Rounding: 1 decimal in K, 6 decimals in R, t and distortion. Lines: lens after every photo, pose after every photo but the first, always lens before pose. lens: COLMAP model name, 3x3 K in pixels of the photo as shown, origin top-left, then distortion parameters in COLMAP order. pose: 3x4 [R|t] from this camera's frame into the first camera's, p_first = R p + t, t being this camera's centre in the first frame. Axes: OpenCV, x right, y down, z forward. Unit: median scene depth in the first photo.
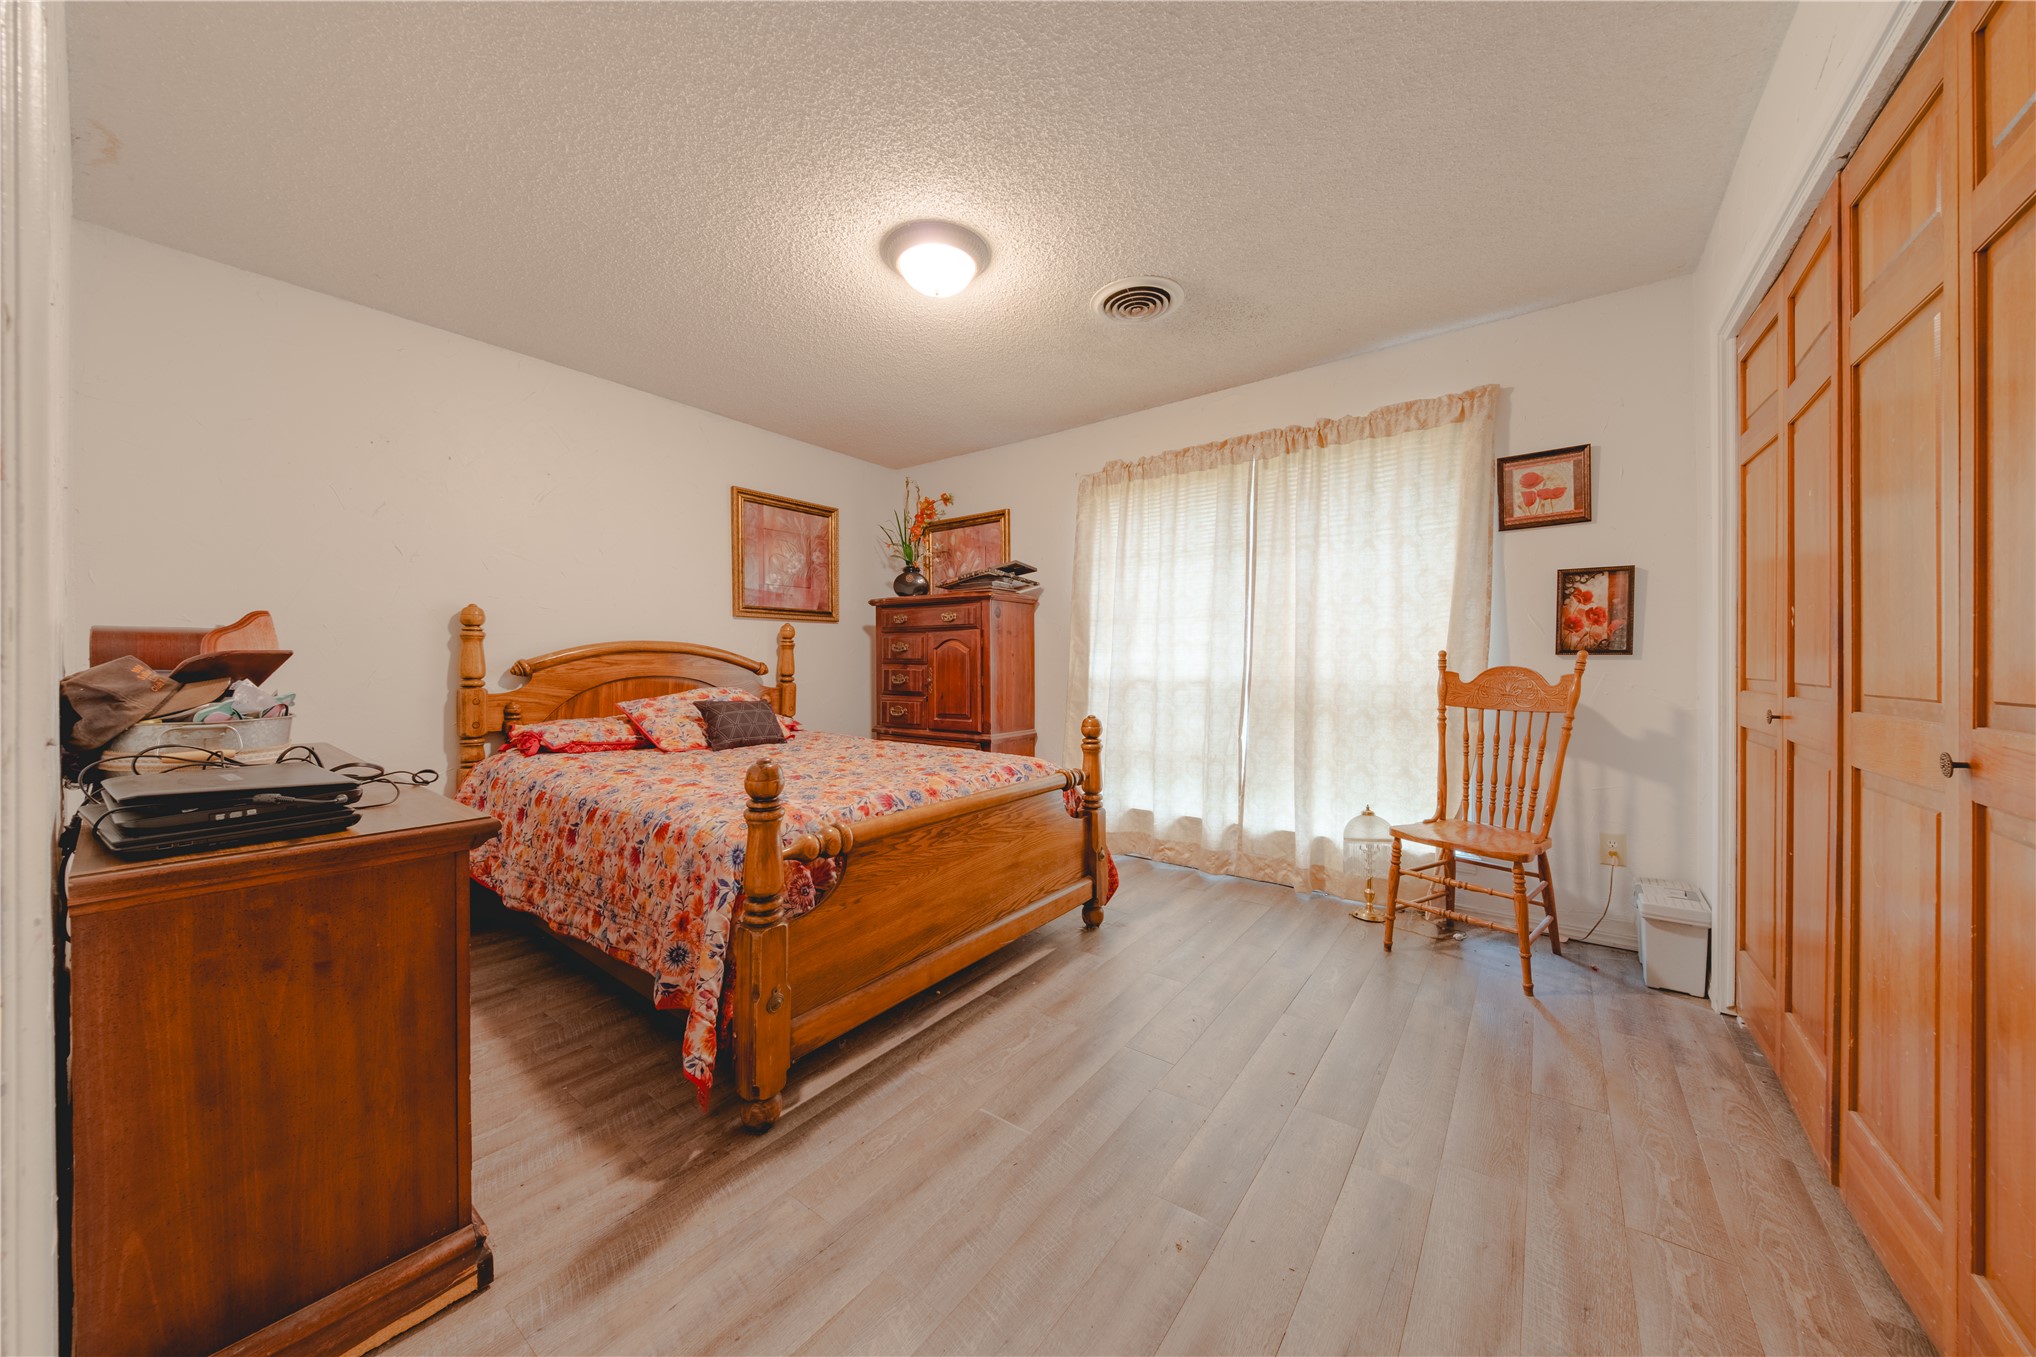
lens RADIAL K [[696.9, 0, 1024.3], [0, 696.9, 666.4], [0, 0, 1]] dist [0.049810, -0.025243]
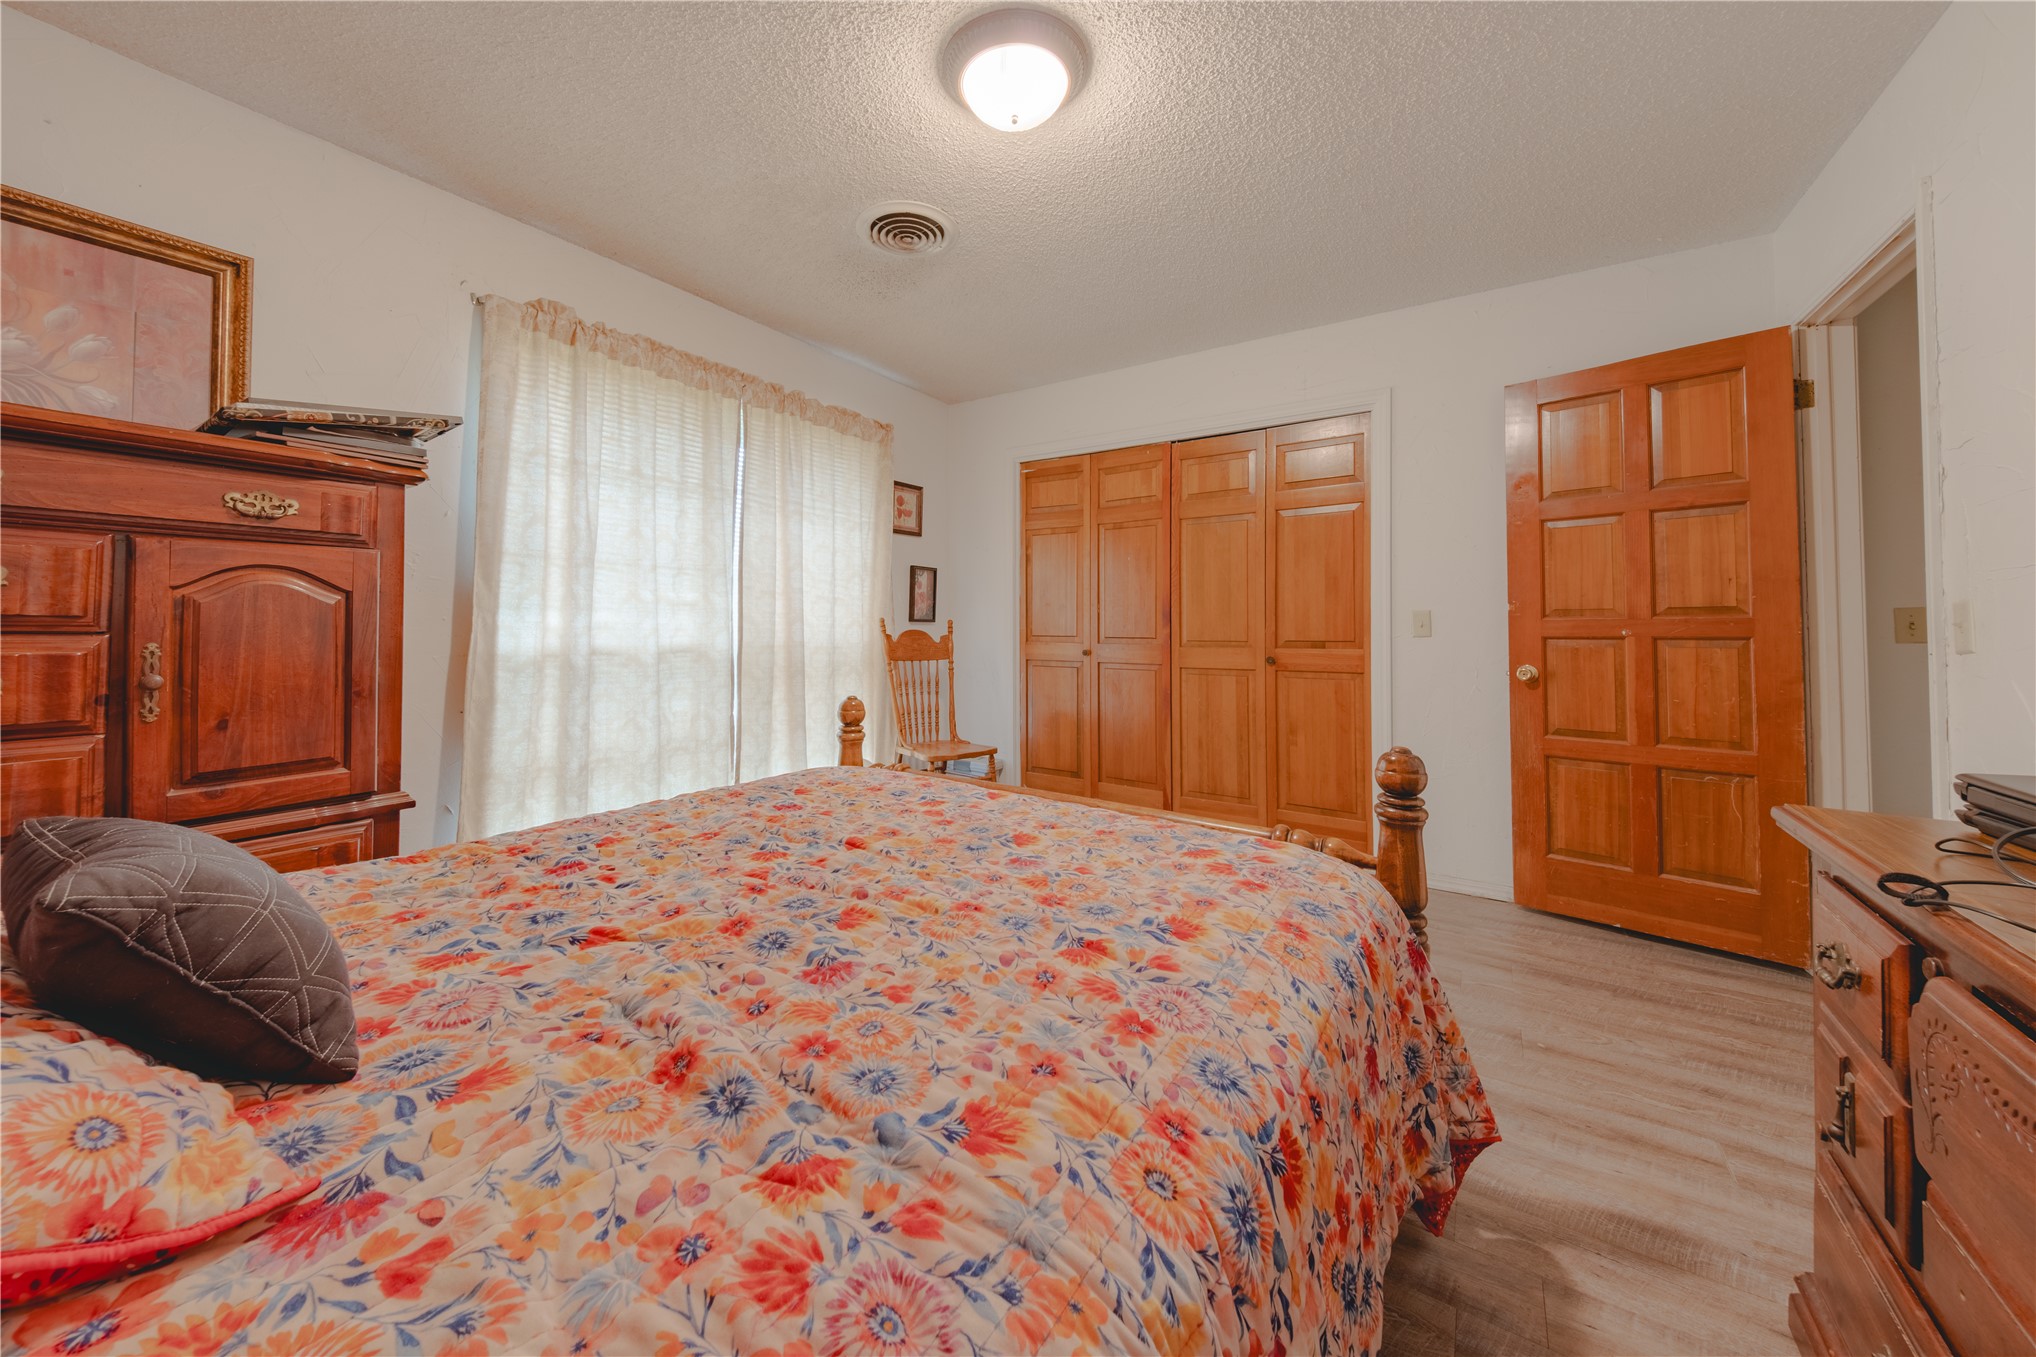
lens RADIAL K [[650.6, 0, 1030.9], [0, 650.6, 605.3], [0, 0, 1]] dist [-0.020079, 0.000002]
pose [[-0.081584, 0.029679, 0.996224, -0.585993], [0.008738, 0.999539, -0.029062, -0.007253], [-0.996628, 0.006334, -0.081806, 0.796521]]
